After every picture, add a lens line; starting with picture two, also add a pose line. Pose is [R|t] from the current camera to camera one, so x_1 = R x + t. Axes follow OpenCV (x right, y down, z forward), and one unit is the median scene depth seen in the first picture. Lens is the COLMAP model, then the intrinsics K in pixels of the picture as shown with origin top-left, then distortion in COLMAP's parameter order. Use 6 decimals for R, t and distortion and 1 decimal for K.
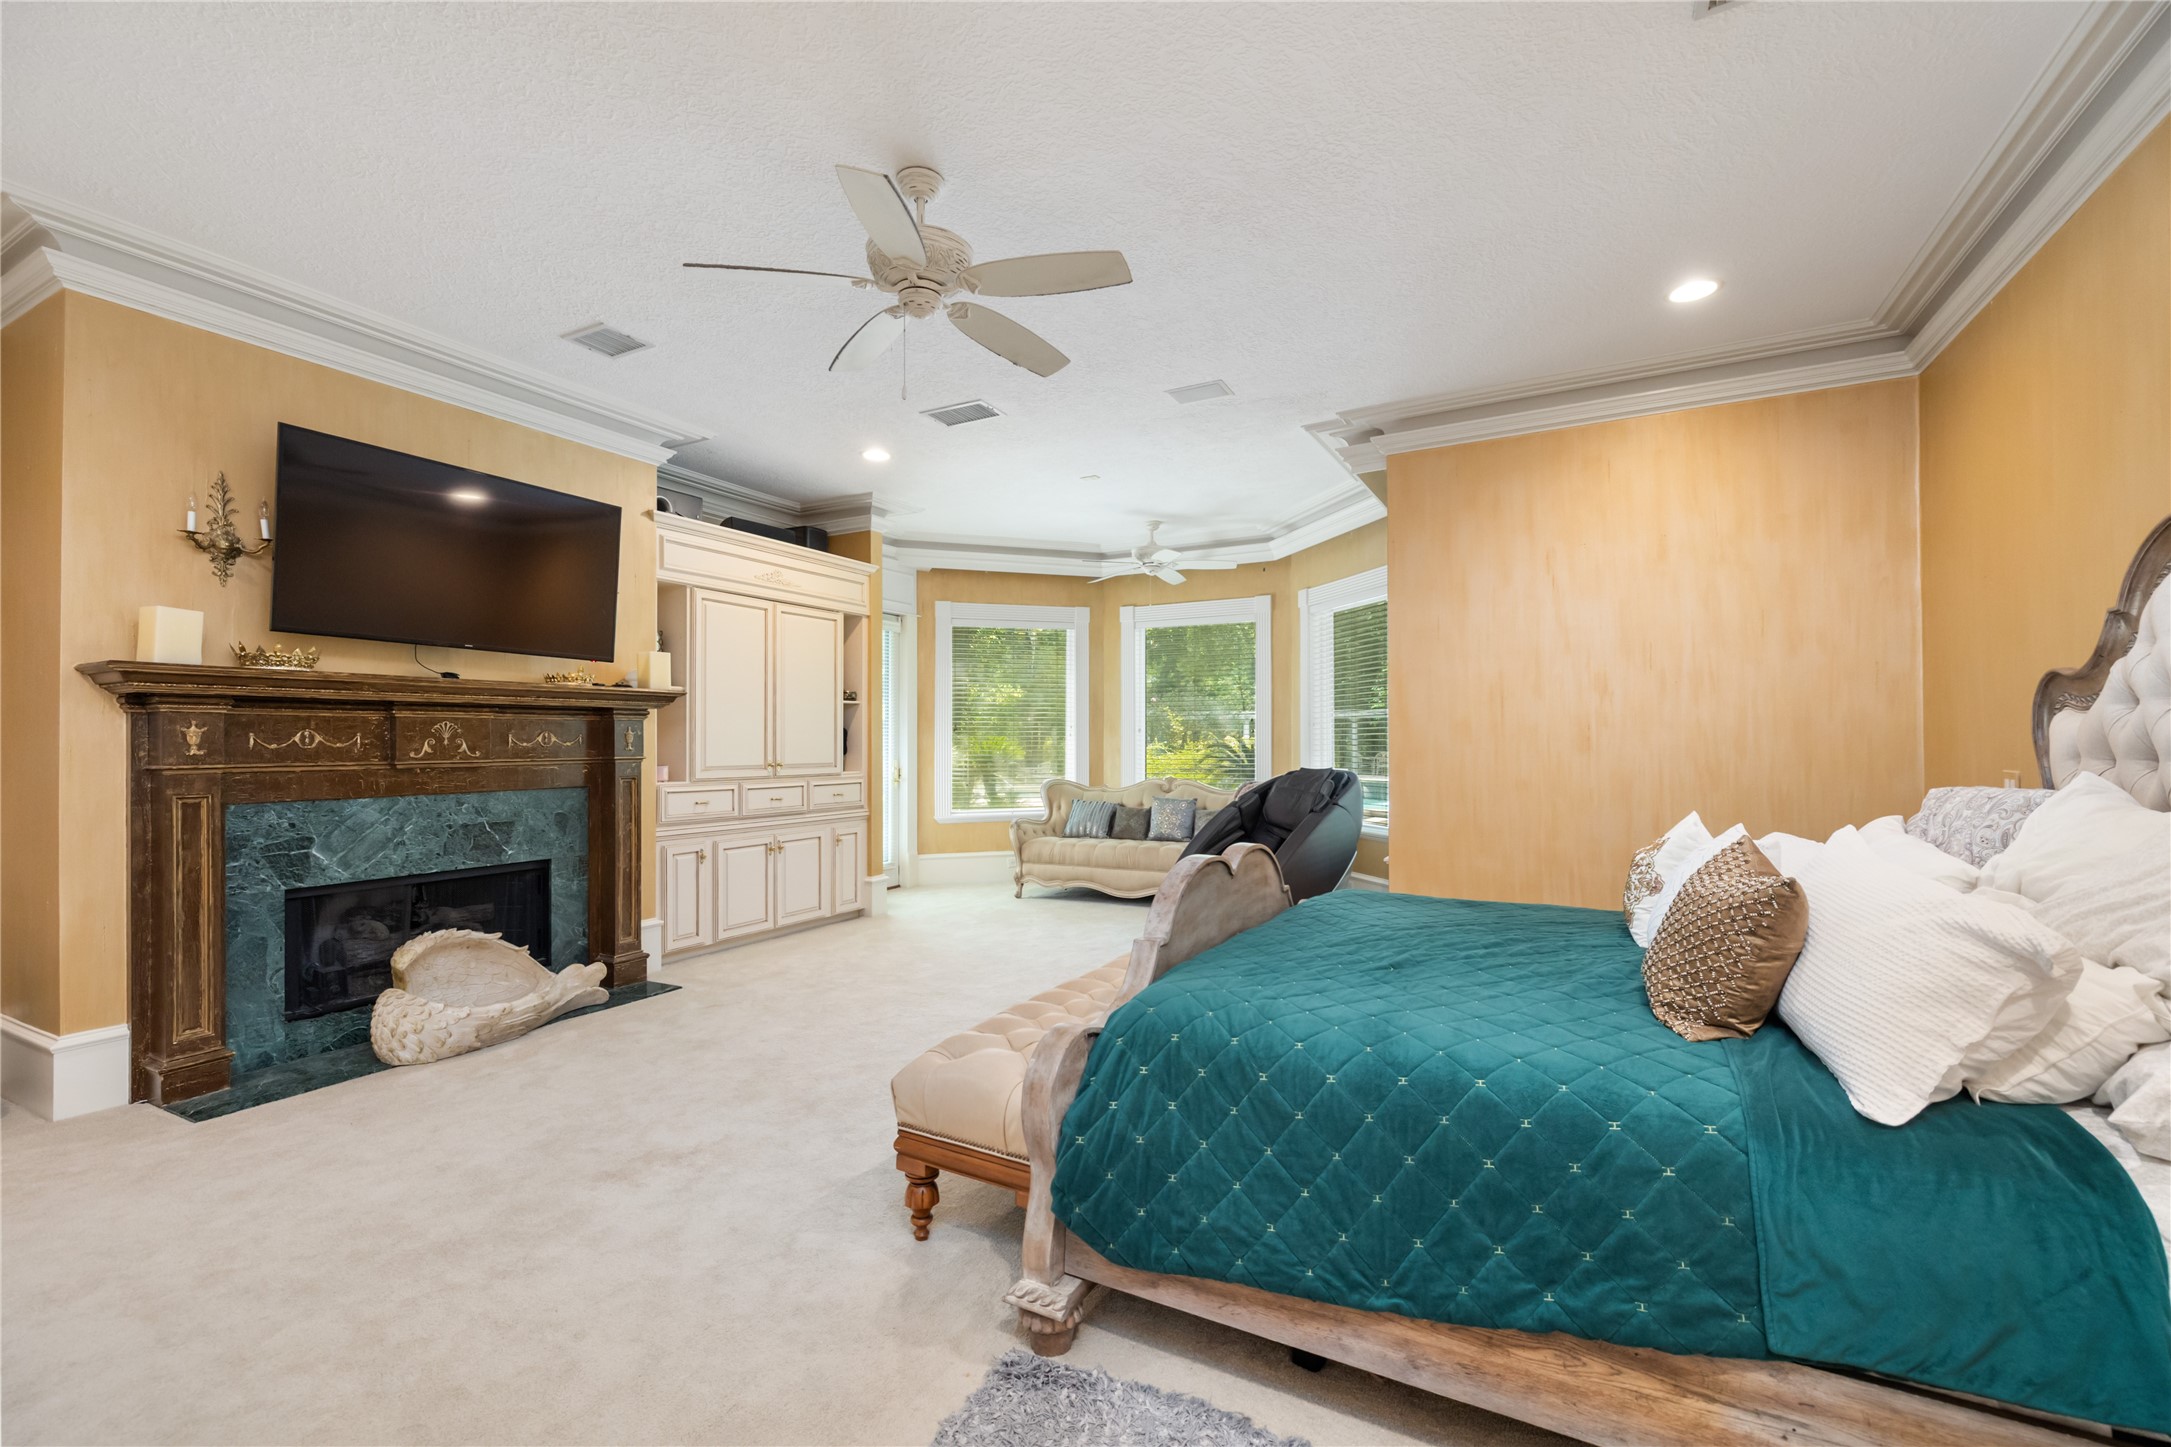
lens RADIAL K [[913.4, 0, 1081.6], [0, 913.4, 730.9], [0, 0, 1]] dist [-0.001953, -0.001407]
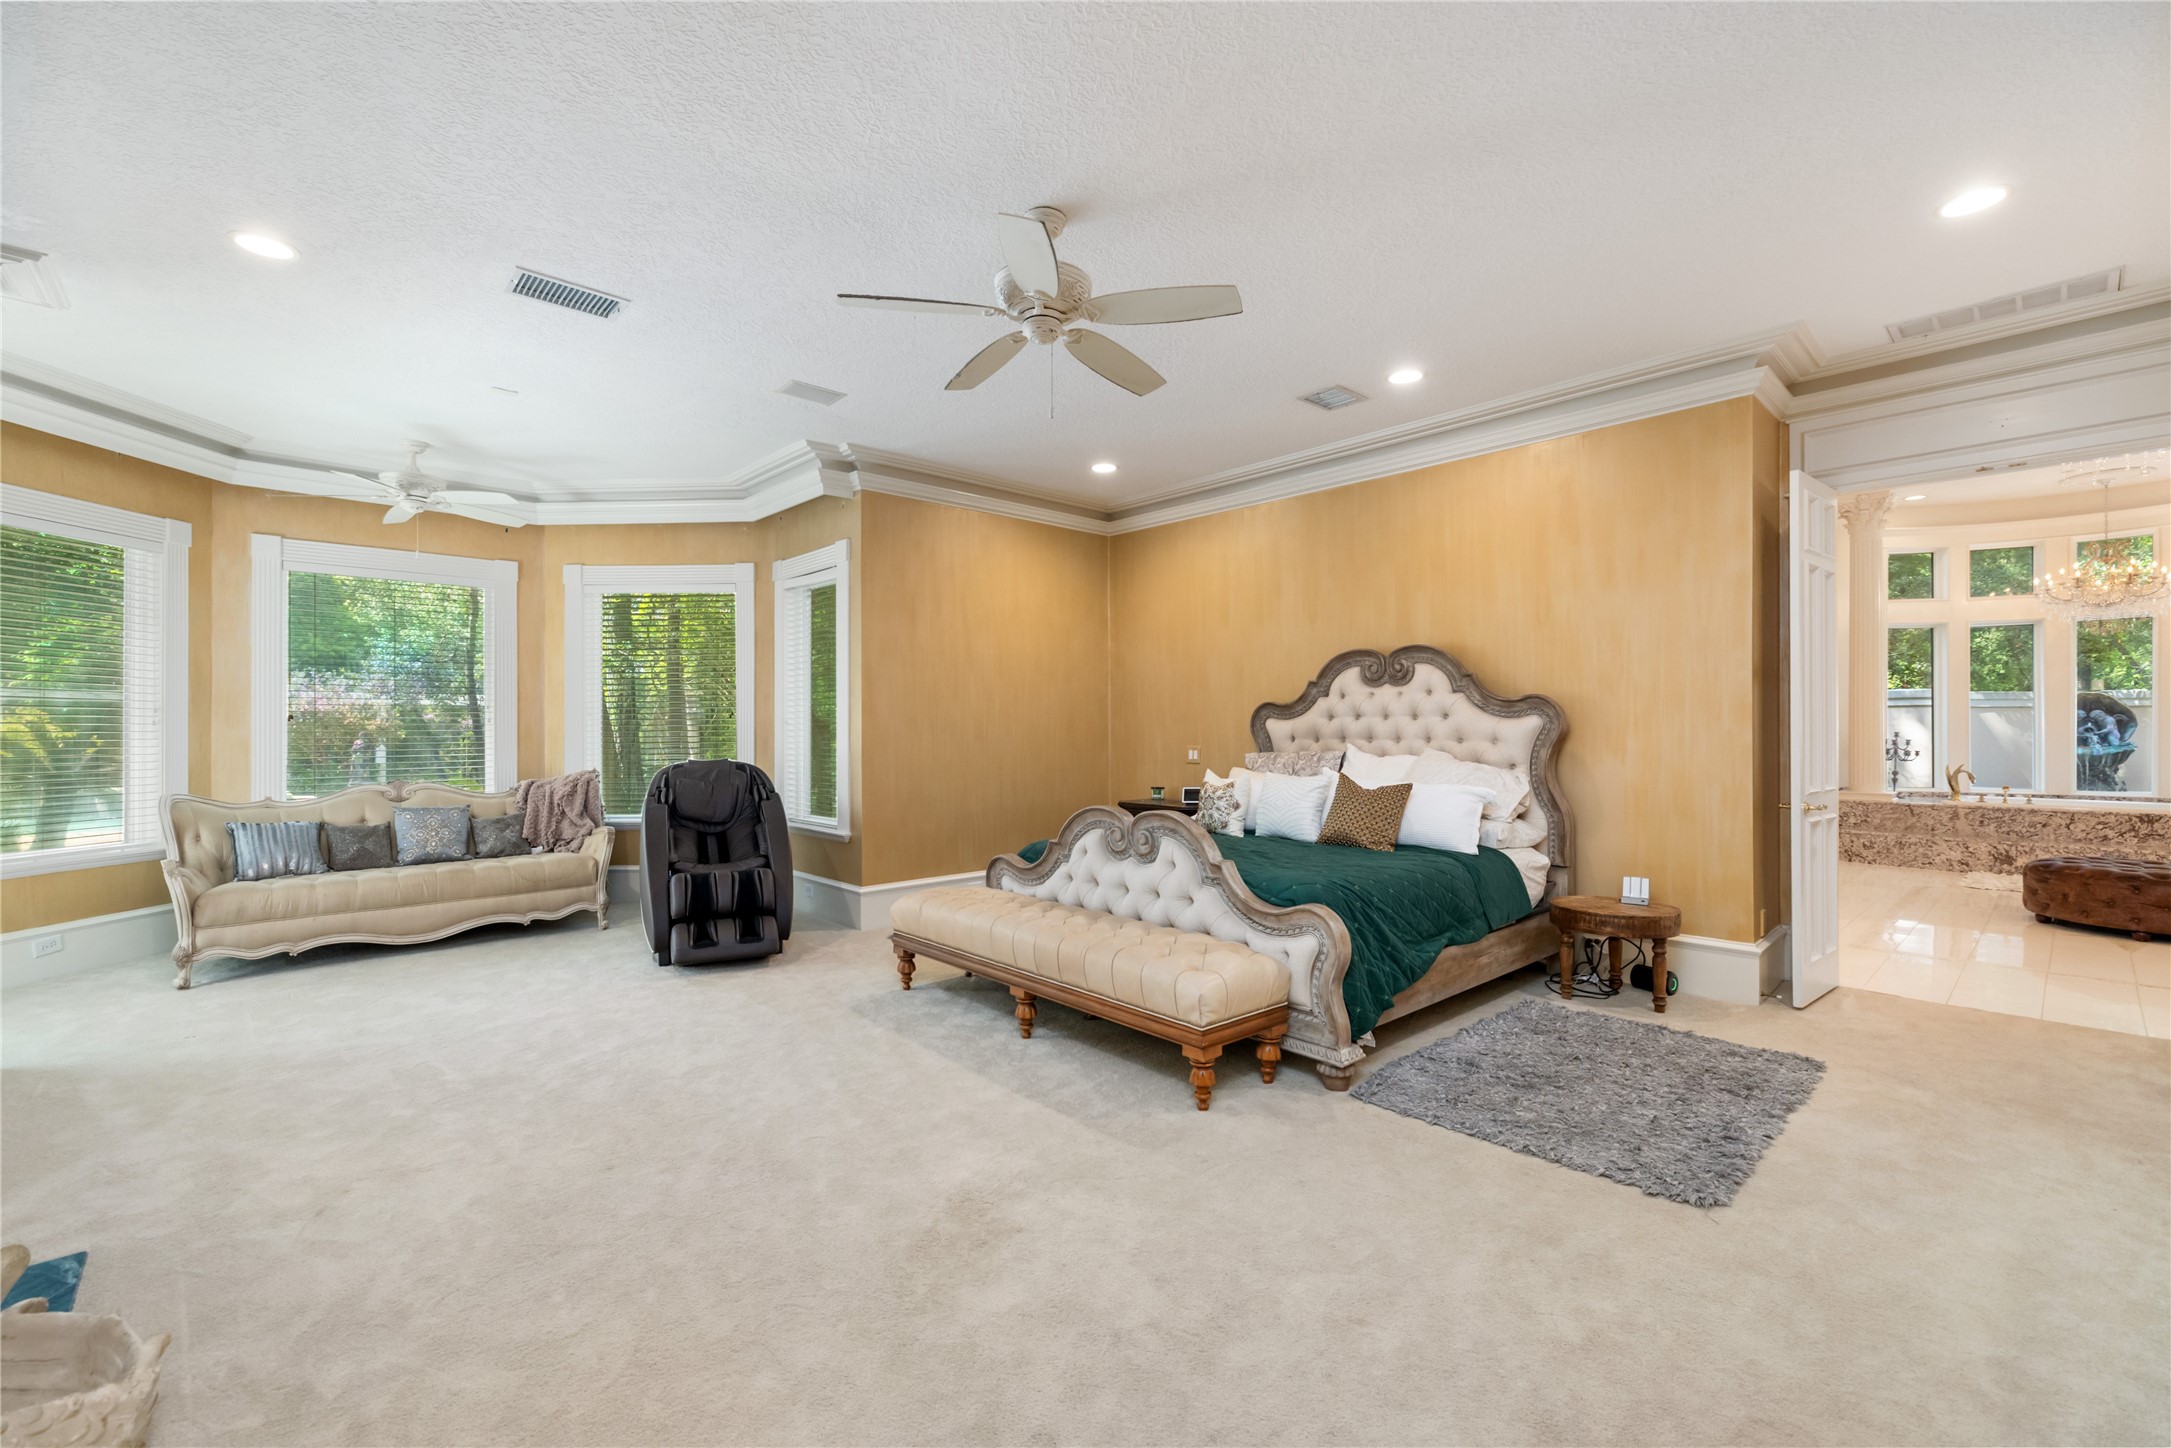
lens RADIAL K [[913.4, 0, 1085.8], [0, 913.4, 730.2], [0, 0, 1]] dist [-0.001953, -0.001407]
pose [[0.314765, 0.003445, 0.949163, -0.460073], [-0.010130, 0.999949, -0.000270, 0.003800], [-0.949116, -0.009530, 0.314784, 0.236097]]
